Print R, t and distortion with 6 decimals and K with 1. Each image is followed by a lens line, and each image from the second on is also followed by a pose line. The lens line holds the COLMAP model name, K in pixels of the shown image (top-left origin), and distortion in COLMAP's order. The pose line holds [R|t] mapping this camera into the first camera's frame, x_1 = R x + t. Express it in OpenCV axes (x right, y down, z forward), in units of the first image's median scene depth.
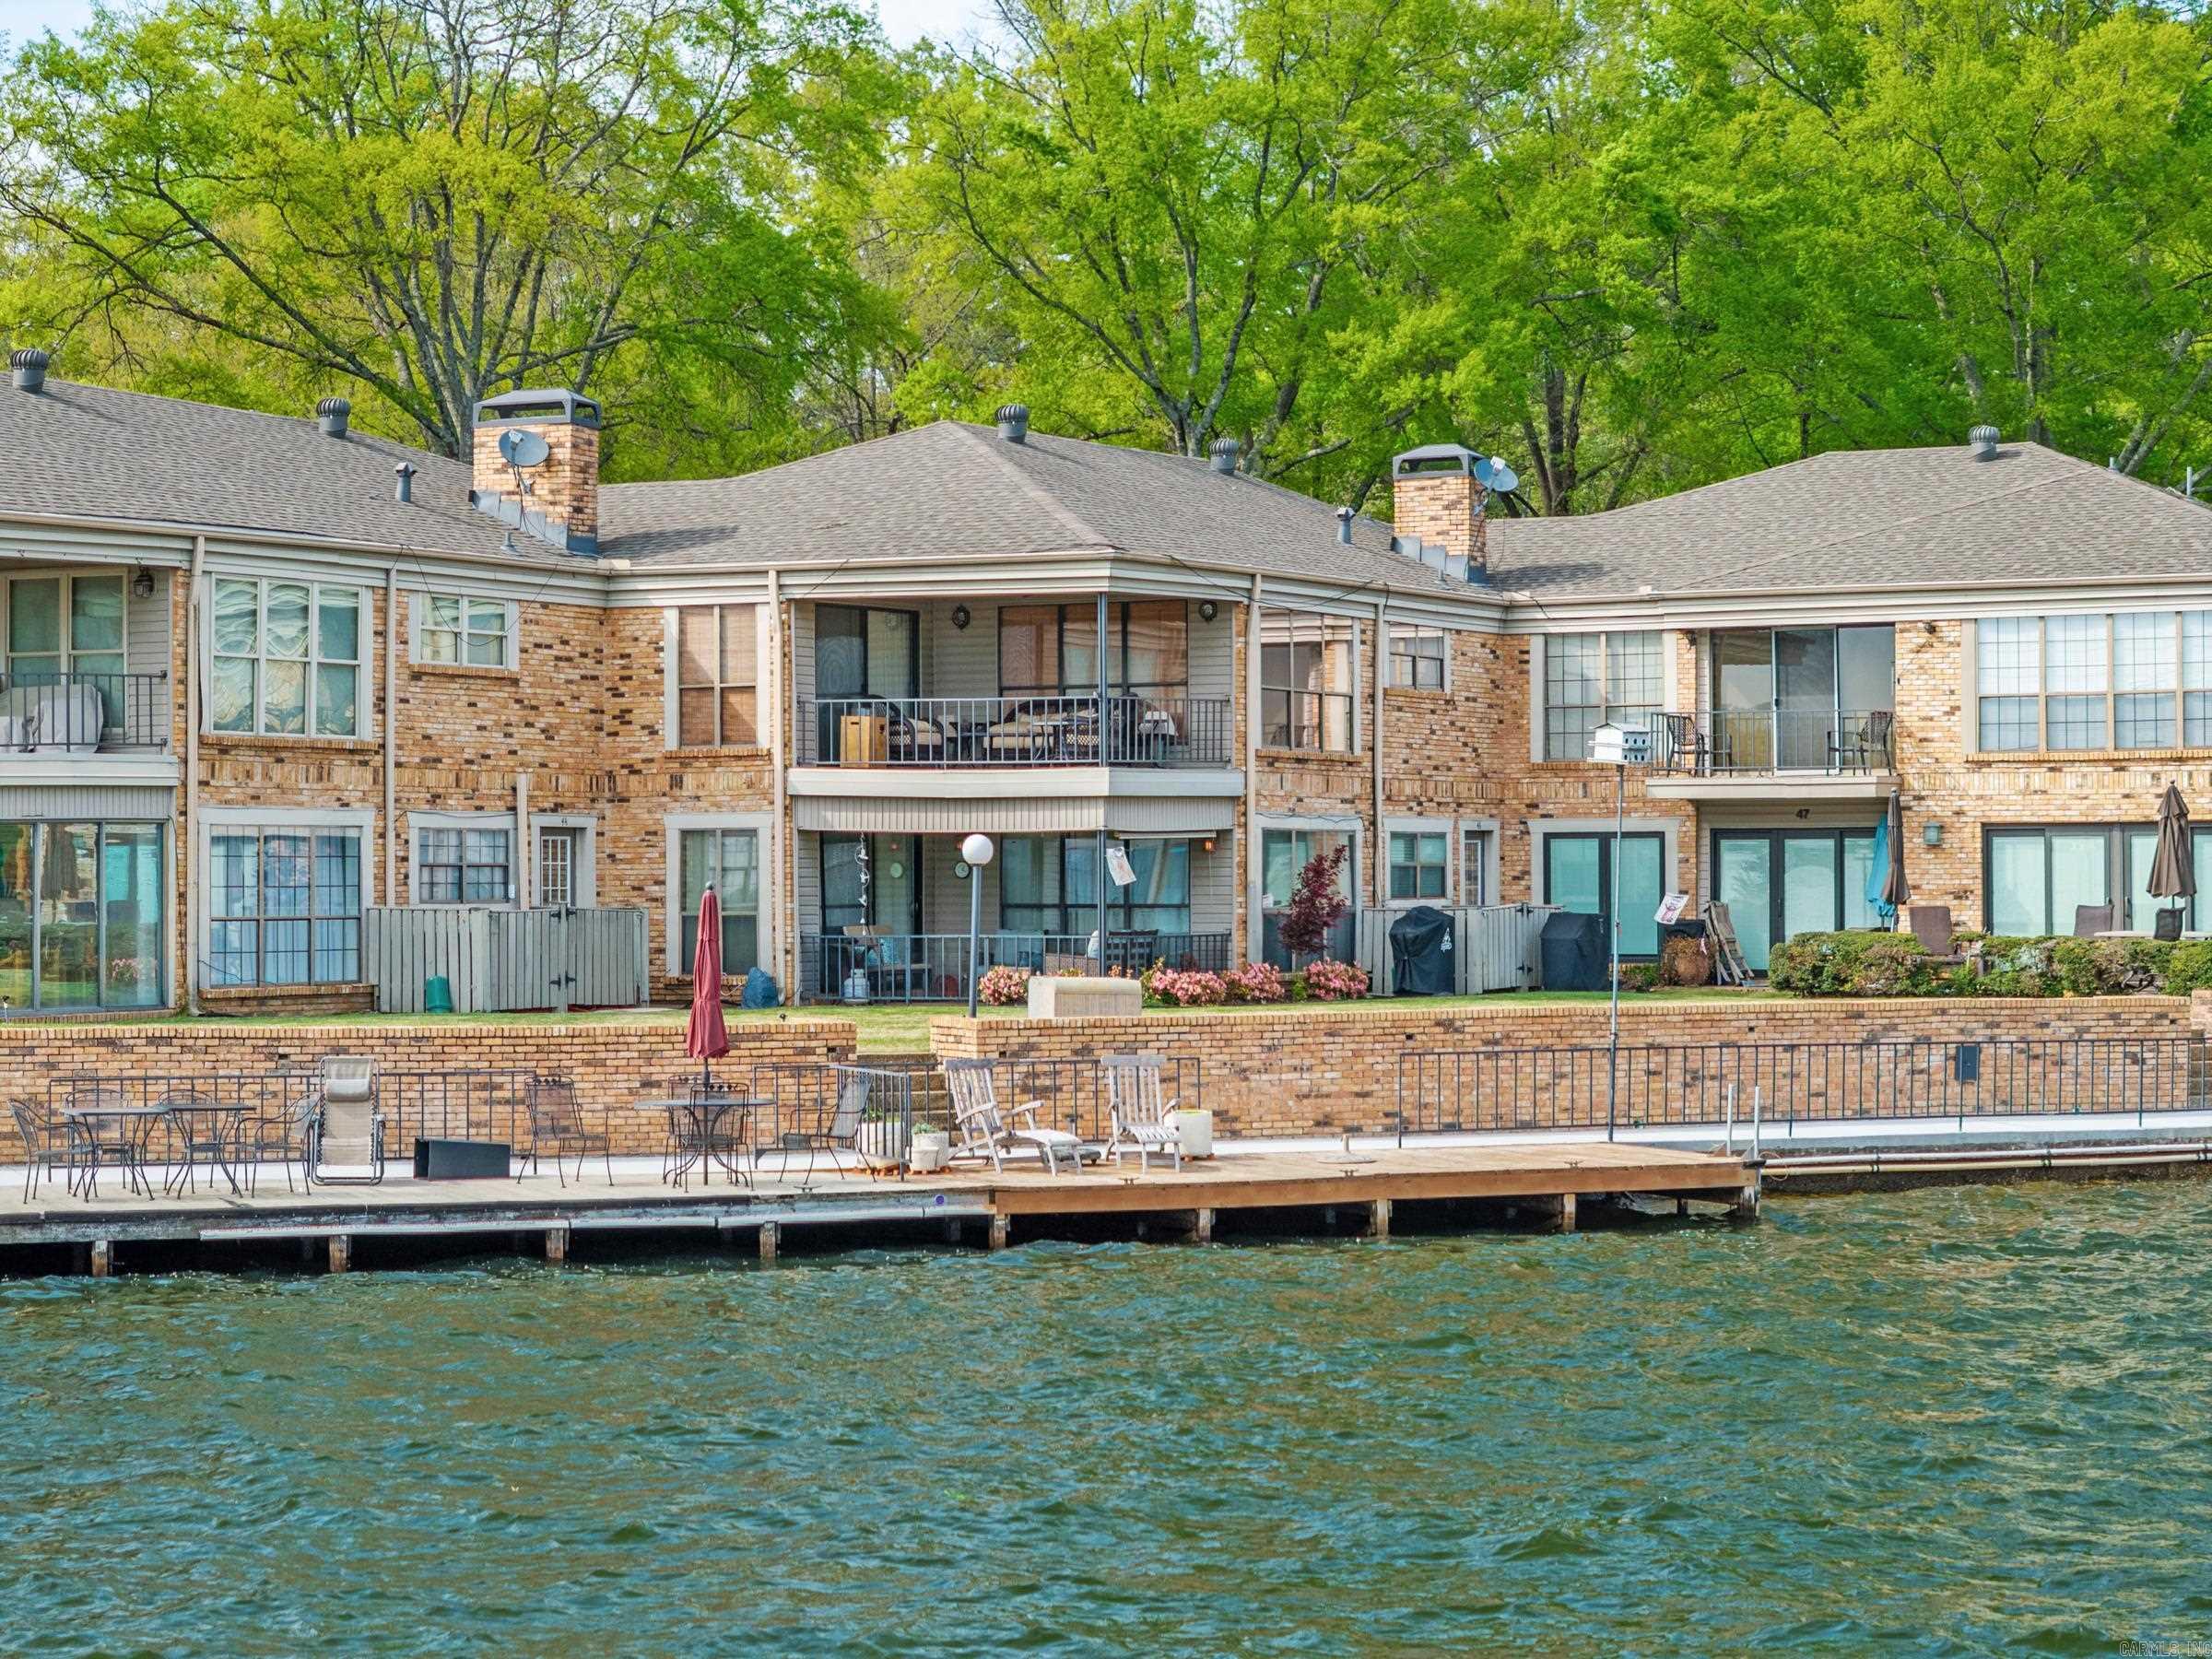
lens RADIAL K [[4460.4, 0, 1106.0], [0, 4460.4, 829.5], [0, 0, 1]] dist [-0.559830, 6.982449]
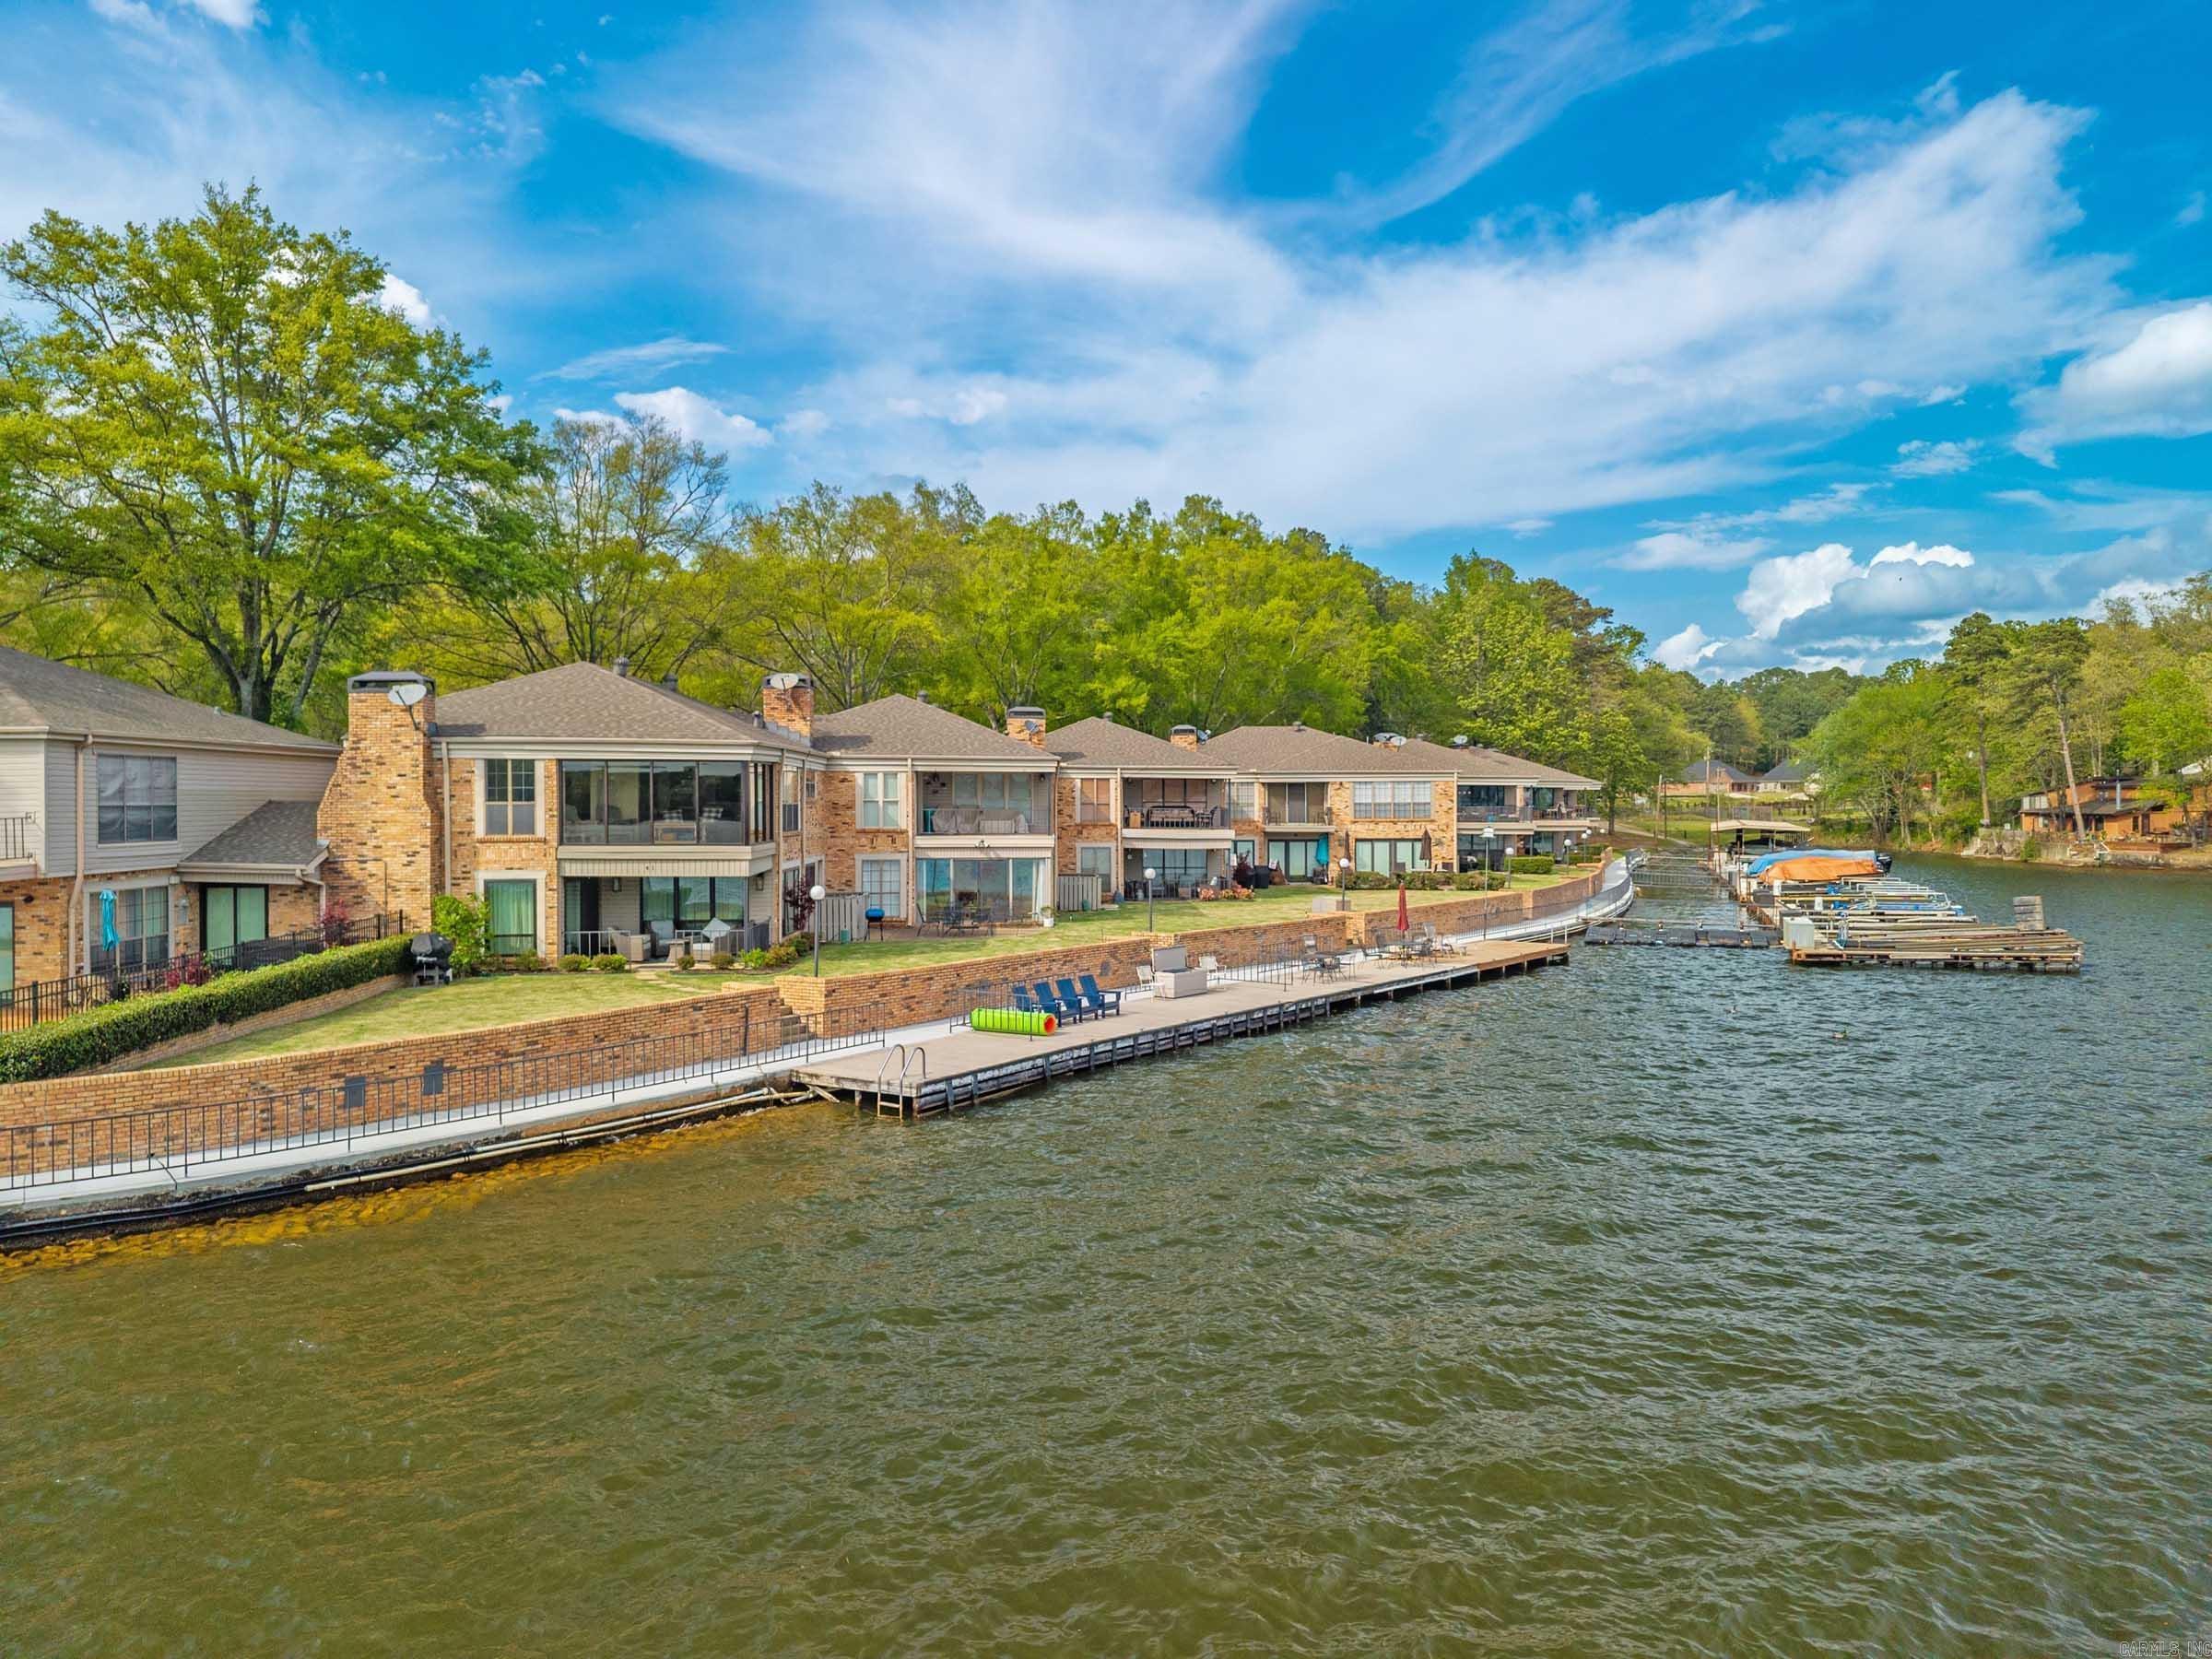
lens RADIAL K [[1480.0, 0, 1109.2], [0, 1480.0, 814.3], [0, 0, 1]] dist [0.061985, -0.081606]
pose [[0.860417, -0.002858, 0.509583, -0.630385], [-0.005042, 0.999888, 0.014121, -0.039951], [-0.509566, -0.014720, 0.860306, 0.072377]]
